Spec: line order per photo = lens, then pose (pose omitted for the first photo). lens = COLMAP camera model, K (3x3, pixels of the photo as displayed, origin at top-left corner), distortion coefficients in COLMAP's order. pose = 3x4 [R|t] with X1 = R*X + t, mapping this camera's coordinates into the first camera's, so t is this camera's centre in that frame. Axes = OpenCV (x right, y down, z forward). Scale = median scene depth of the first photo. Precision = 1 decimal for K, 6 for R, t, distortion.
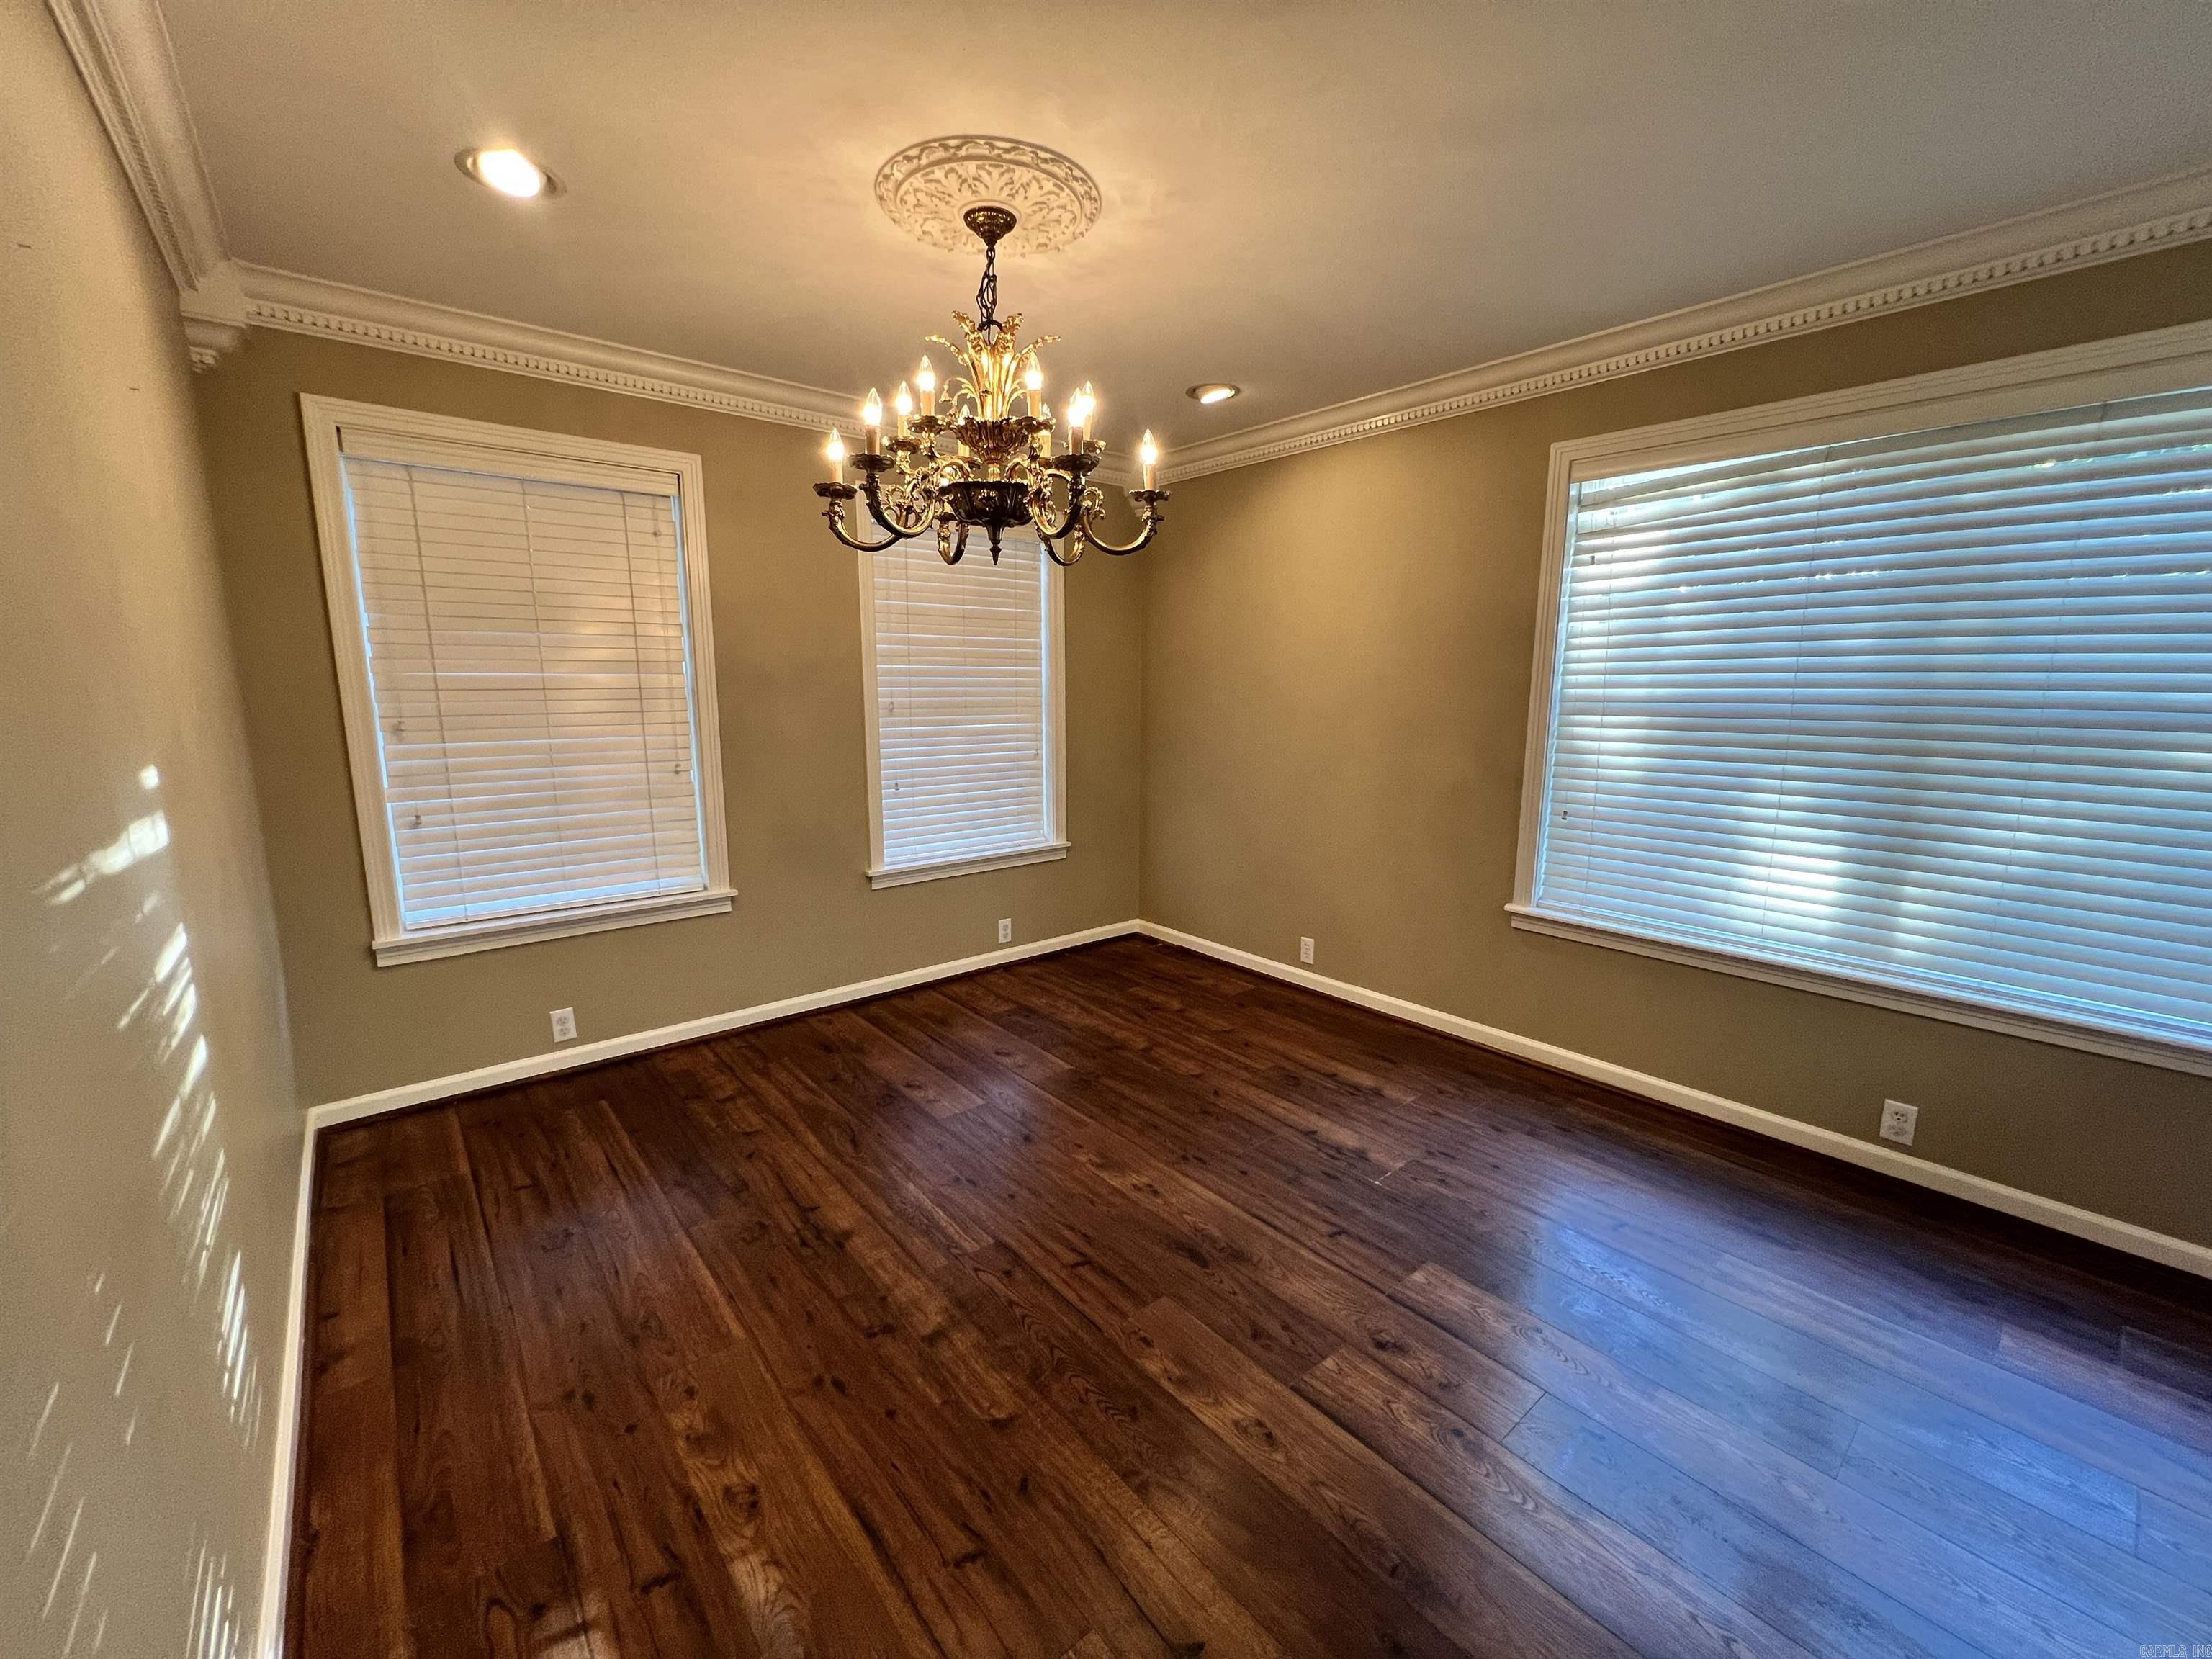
lens RADIAL K [[889.1, 0, 1107.9], [0, 889.1, 831.0], [0, 0, 1]] dist [-0.001880, 0.000761]
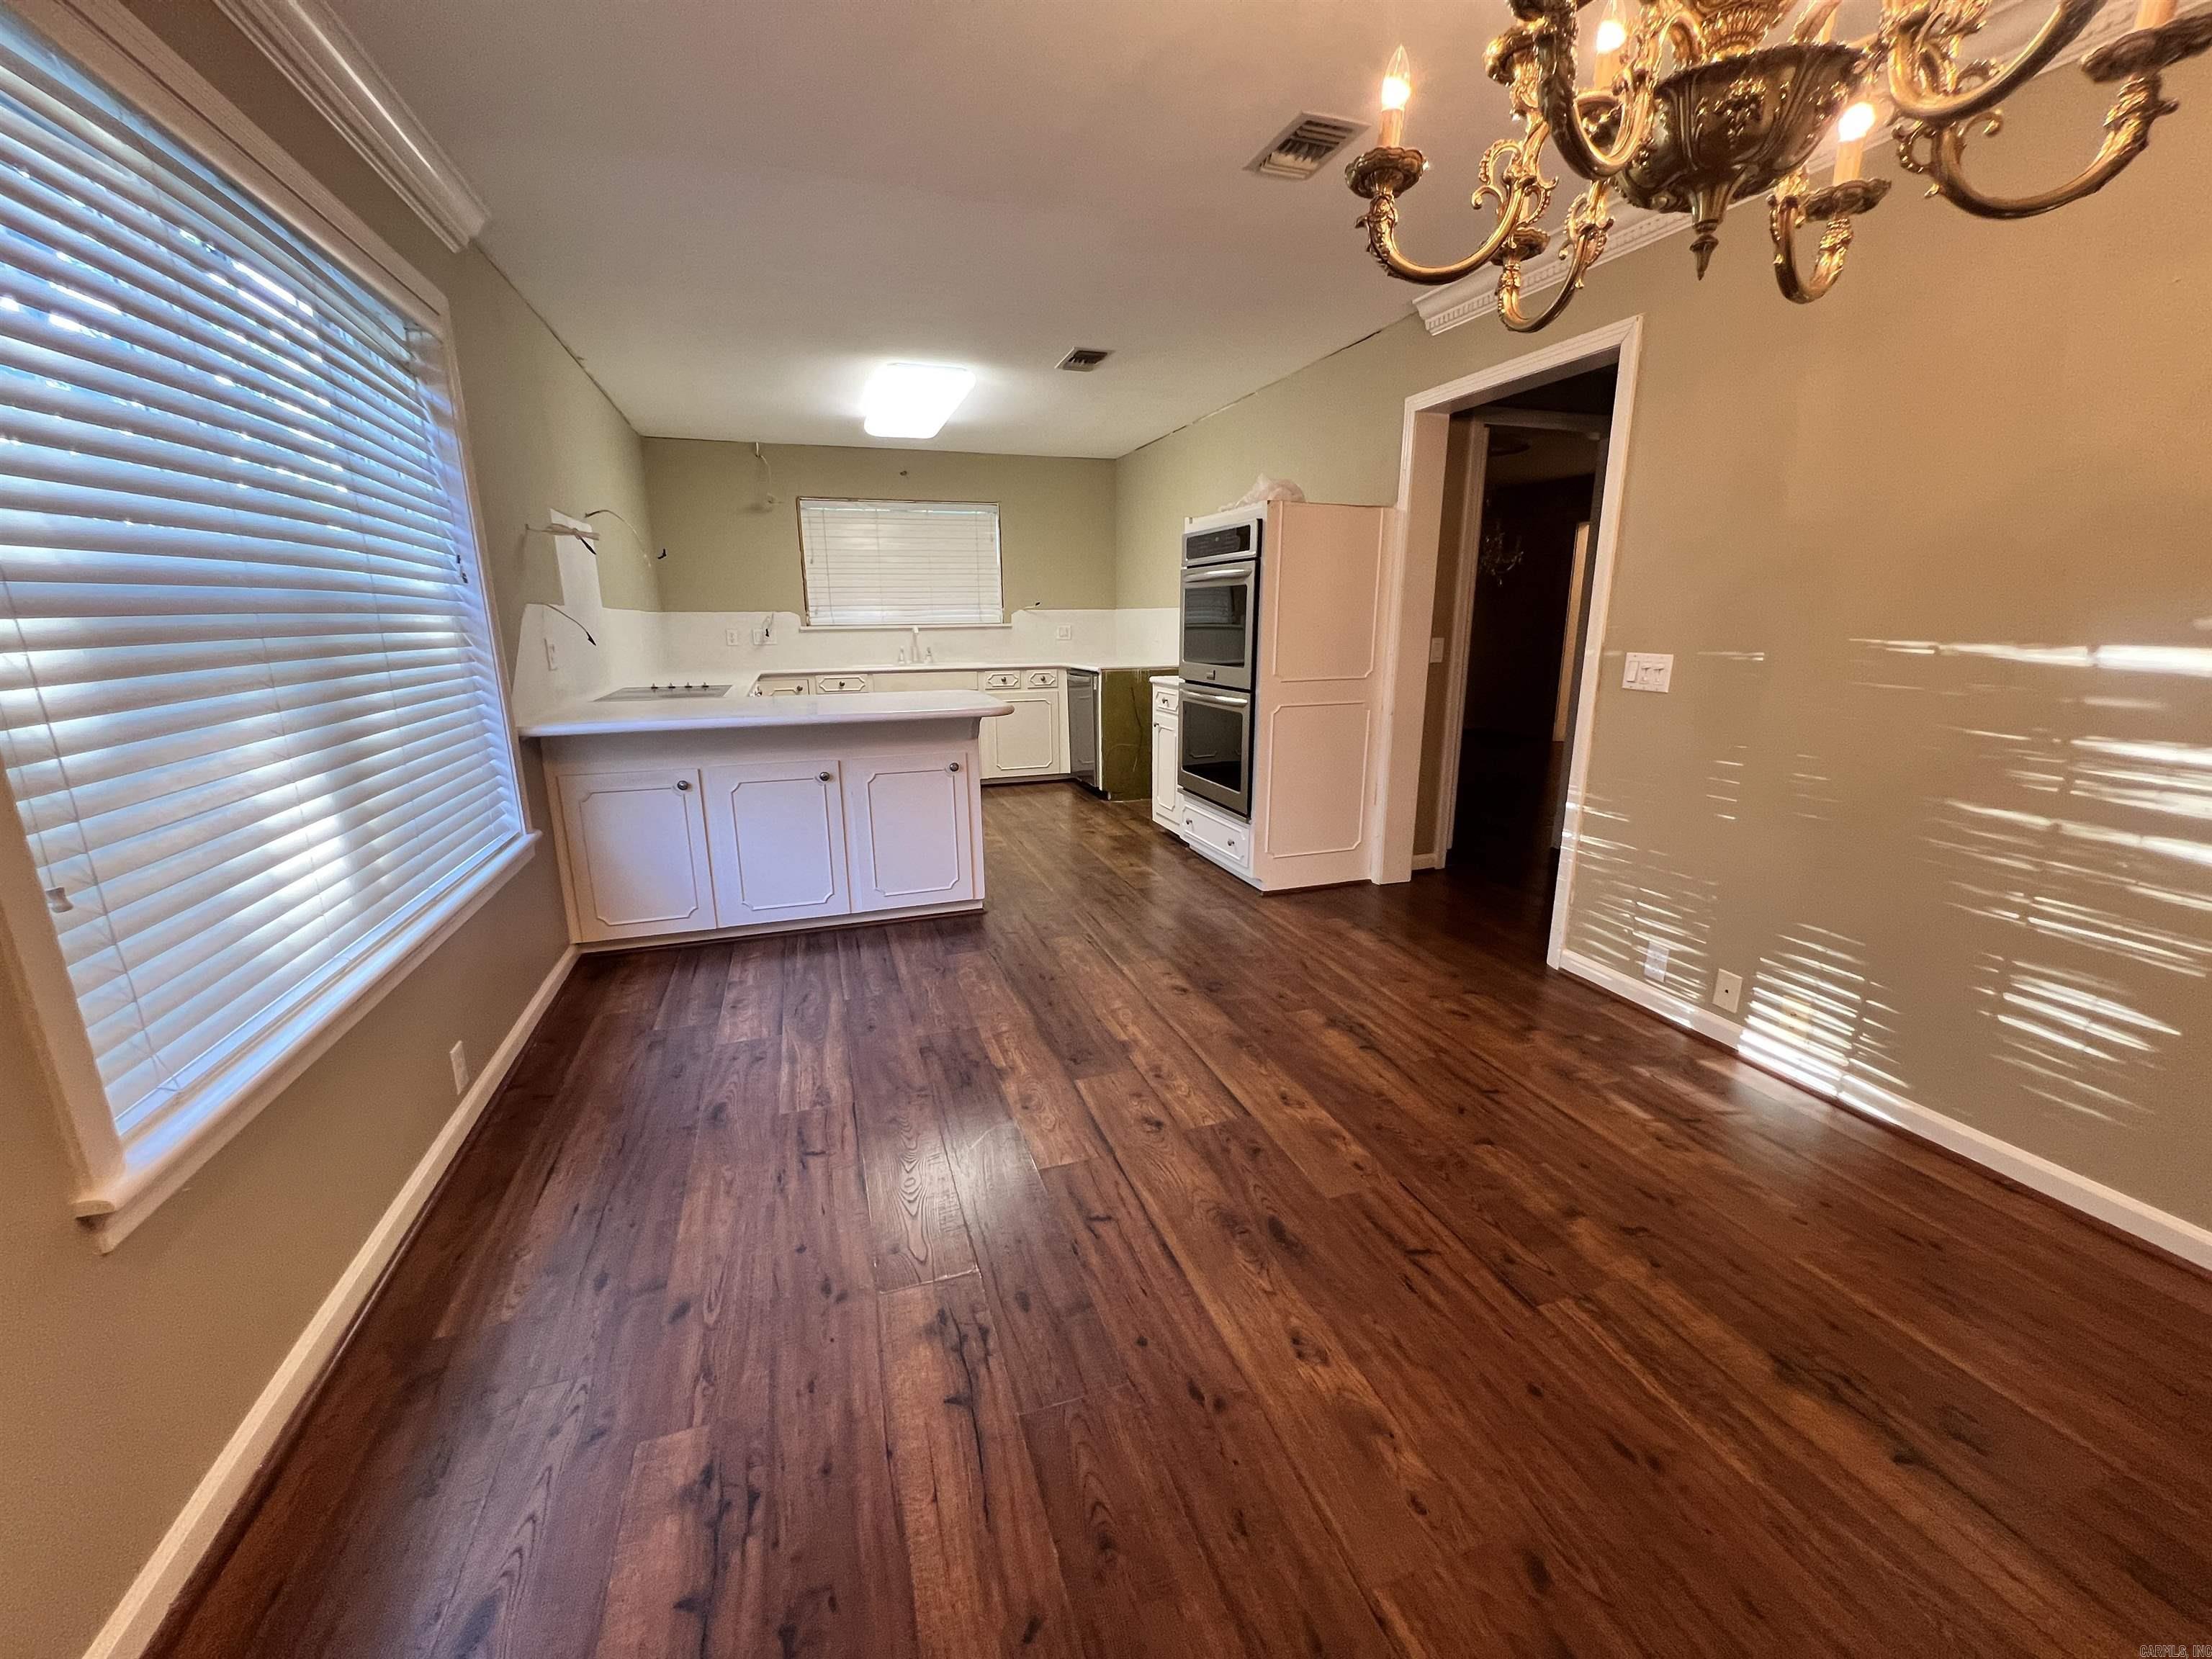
lens RADIAL K [[889.1, 0, 1106.3], [0, 889.1, 828.2], [0, 0, 1]] dist [-0.001880, 0.000761]
pose [[-0.931201, -0.085634, 0.354305, -0.017482], [0.062883, 0.919698, 0.387559, -0.216292], [-0.359042, 0.383175, -0.851038, 1.549287]]
